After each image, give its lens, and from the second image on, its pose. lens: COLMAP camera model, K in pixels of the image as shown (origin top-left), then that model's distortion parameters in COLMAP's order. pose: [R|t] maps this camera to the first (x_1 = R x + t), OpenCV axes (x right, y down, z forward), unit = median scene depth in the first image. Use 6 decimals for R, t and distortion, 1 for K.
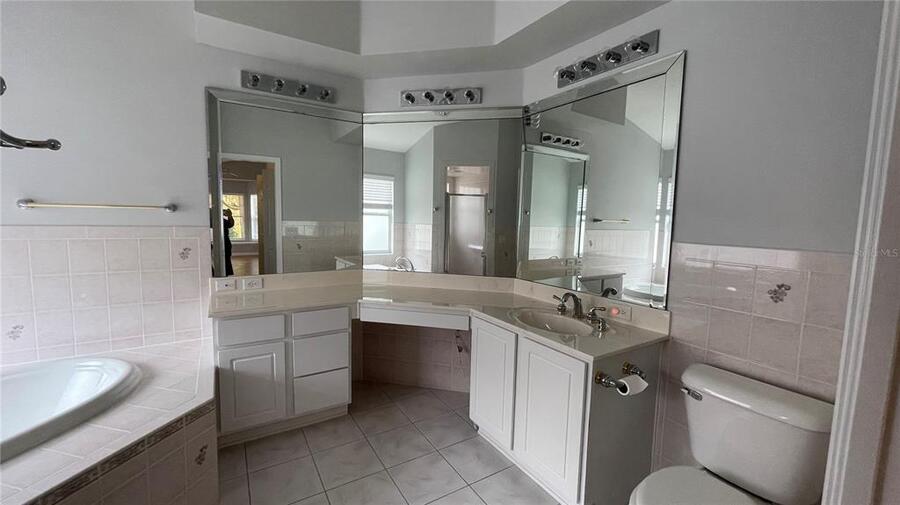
lens RADIAL K [[361.8, 0, 445.9], [0, 361.8, 249.7], [0, 0, 1]] dist [-0.000914, 0.000030]
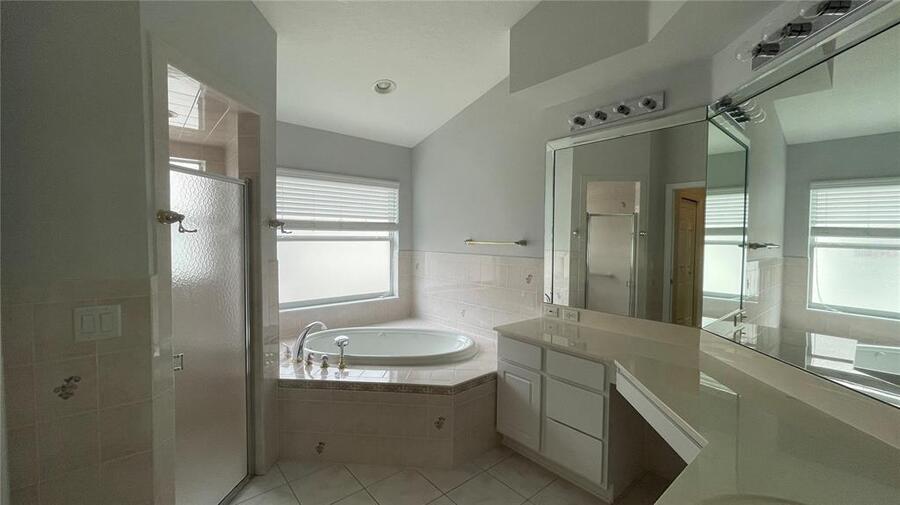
lens RADIAL K [[361.8, 0, 445.9], [0, 361.8, 249.7], [0, 0, 1]] dist [-0.000914, 0.000030]
pose [[0.140715, 0.012333, -0.989973, 0.513488], [-0.095791, 0.995401, -0.001215, -0.066232], [0.985405, 0.095002, 0.141249, 0.565359]]
